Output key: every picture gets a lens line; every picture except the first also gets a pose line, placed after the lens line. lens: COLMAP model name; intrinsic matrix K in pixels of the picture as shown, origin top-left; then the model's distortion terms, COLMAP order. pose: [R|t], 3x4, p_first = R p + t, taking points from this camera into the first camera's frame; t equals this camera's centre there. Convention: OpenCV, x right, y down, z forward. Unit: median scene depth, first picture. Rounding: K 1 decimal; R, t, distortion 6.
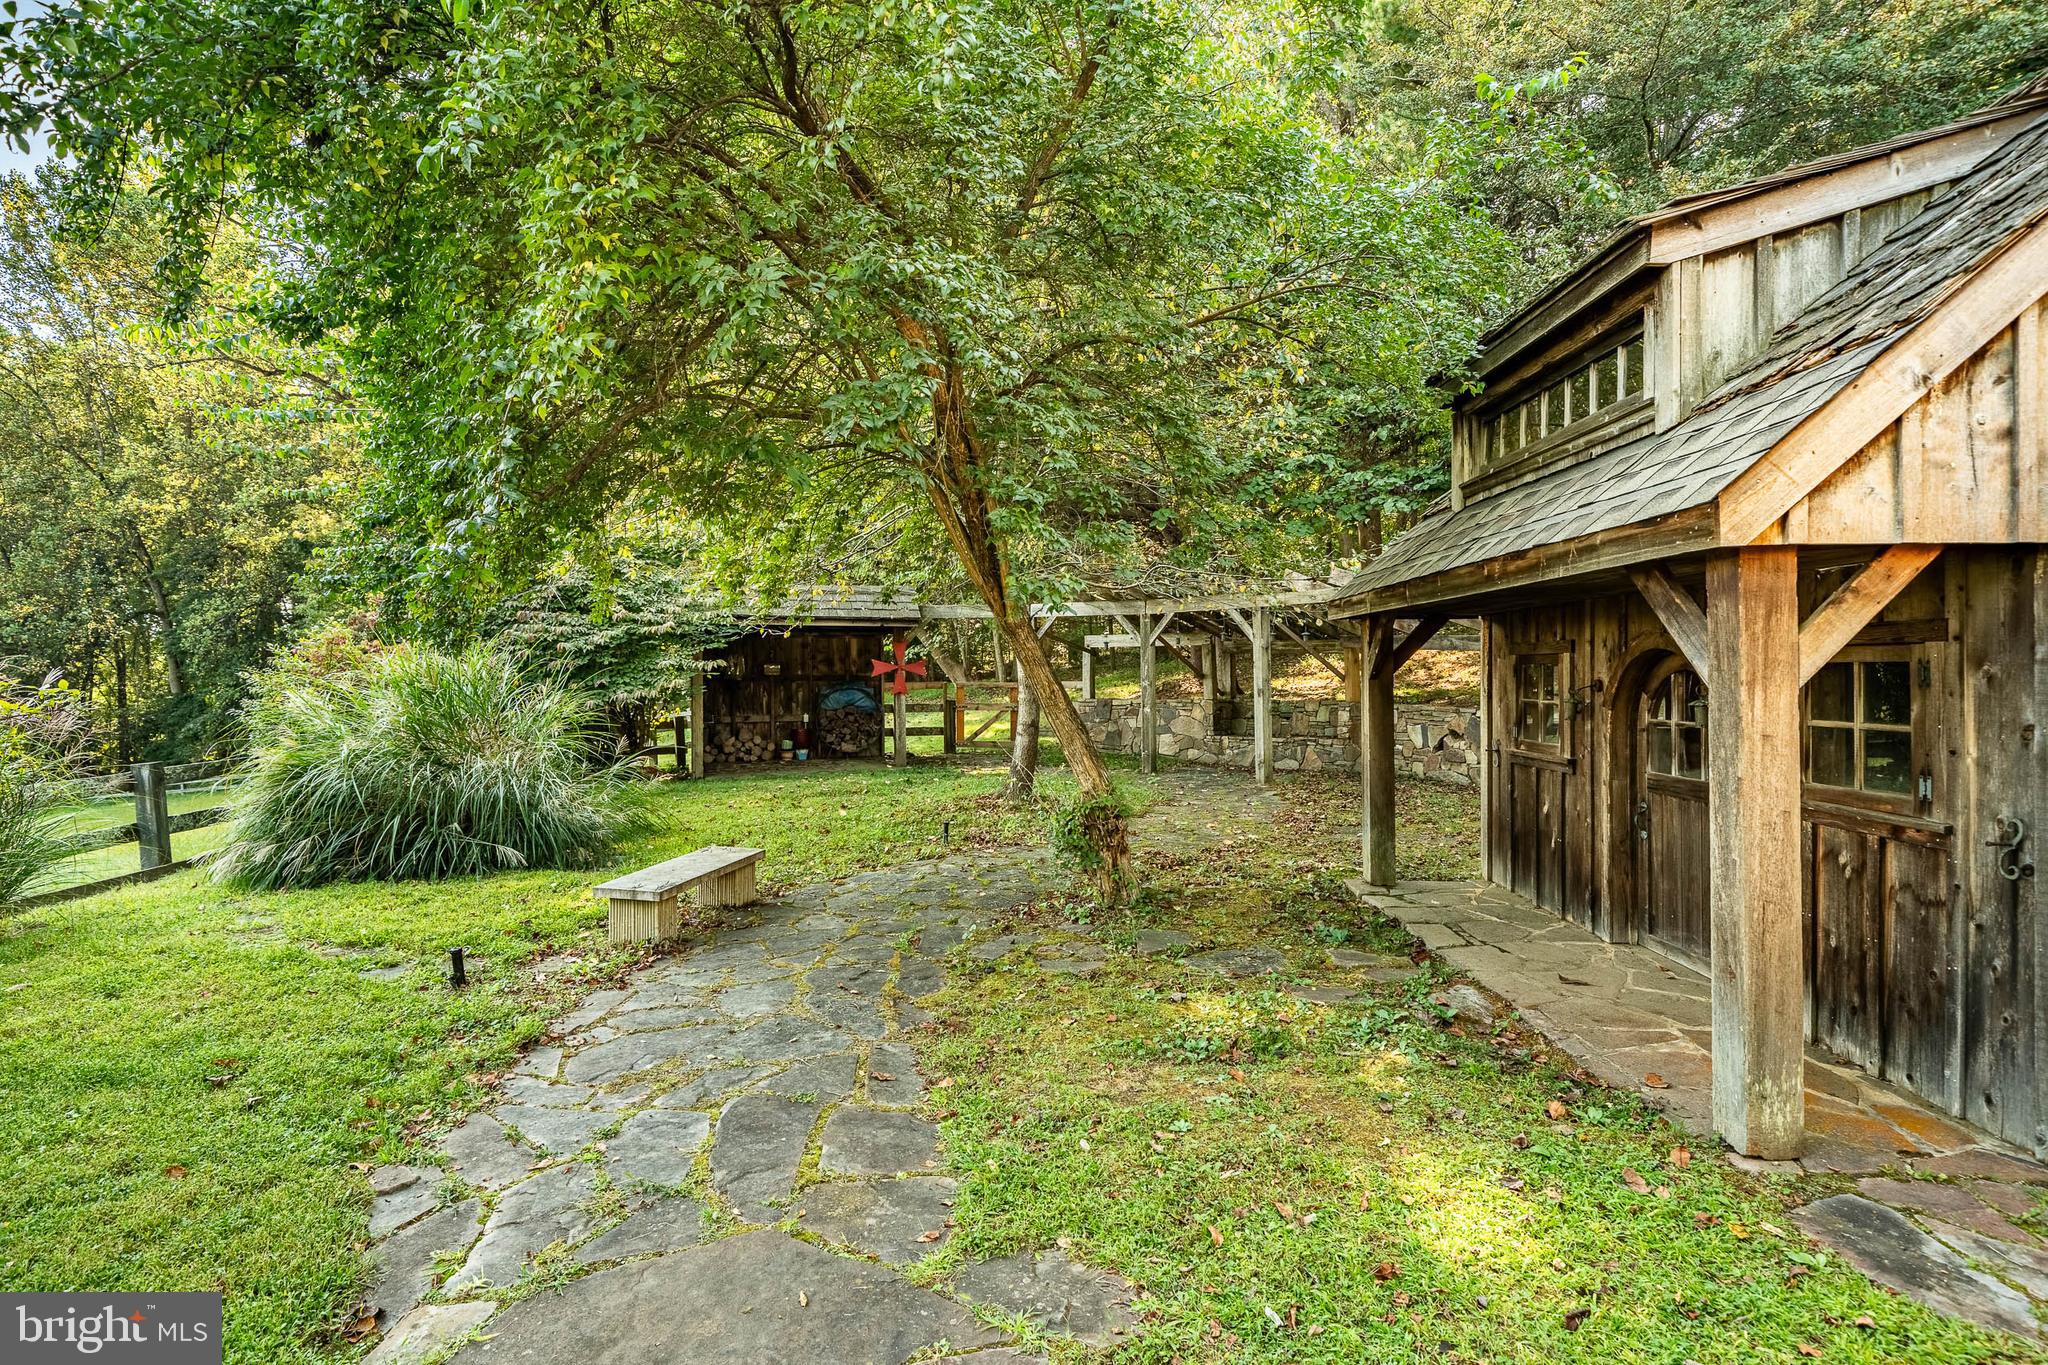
lens RADIAL K [[1009.5, 0, 1022.2], [0, 1009.5, 679.1], [0, 0, 1]] dist [-0.001860, -0.000234]
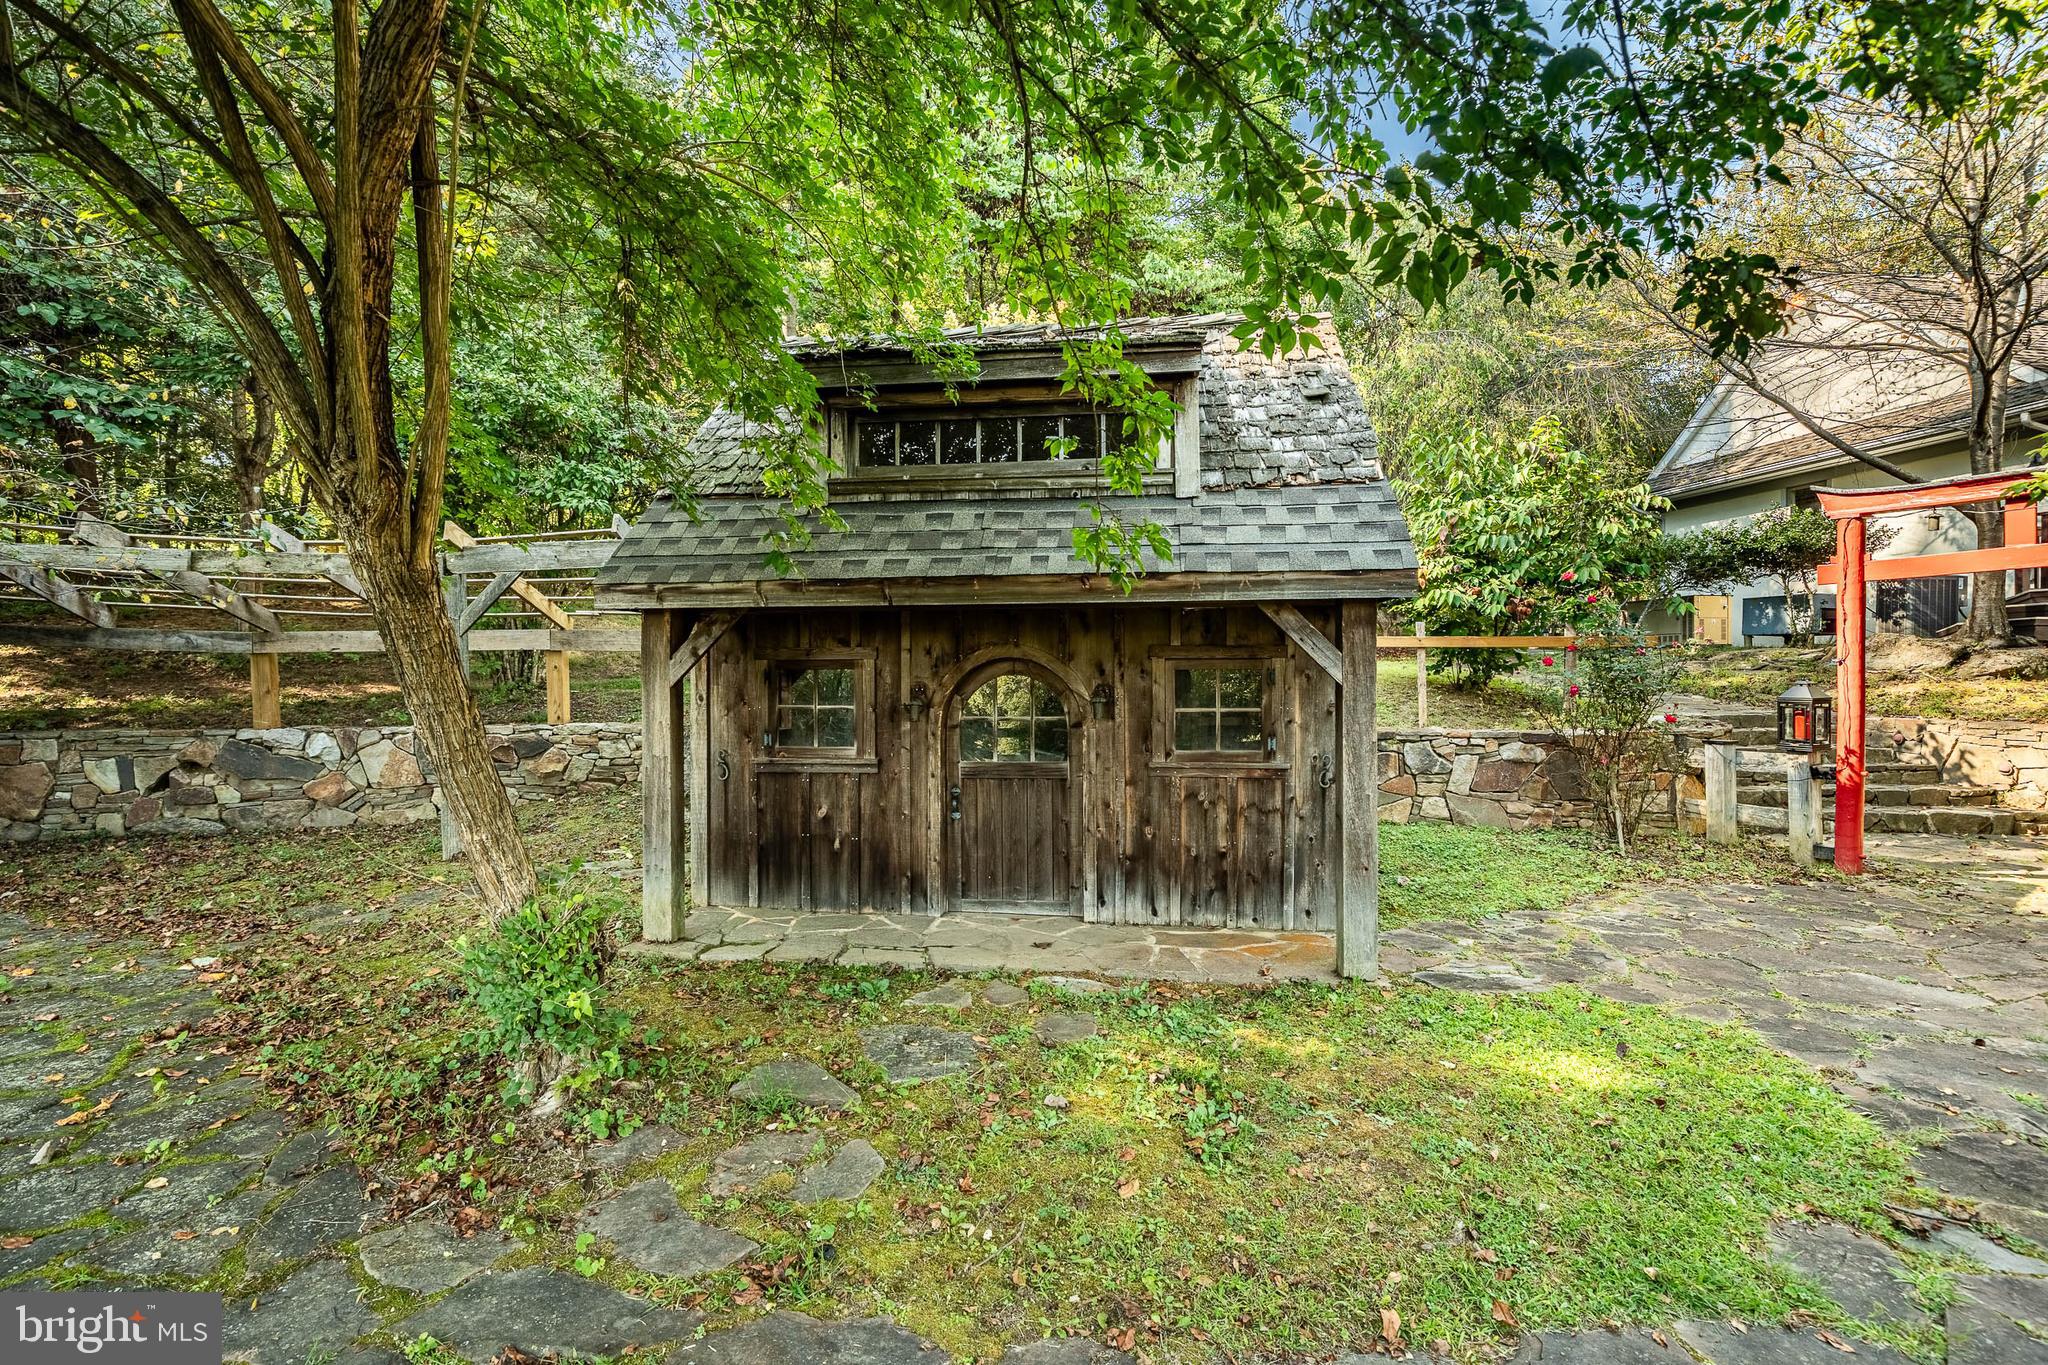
lens RADIAL K [[939.2, 0, 1022.2], [0, 939.2, 675.3], [0, 0, 1]] dist [-0.000849, -0.000011]
pose [[0.090664, 0.006804, 0.995858, -0.670323], [0.009759, 0.999923, -0.007720, -0.000351], [-0.995834, 0.010418, 0.090591, 1.176799]]
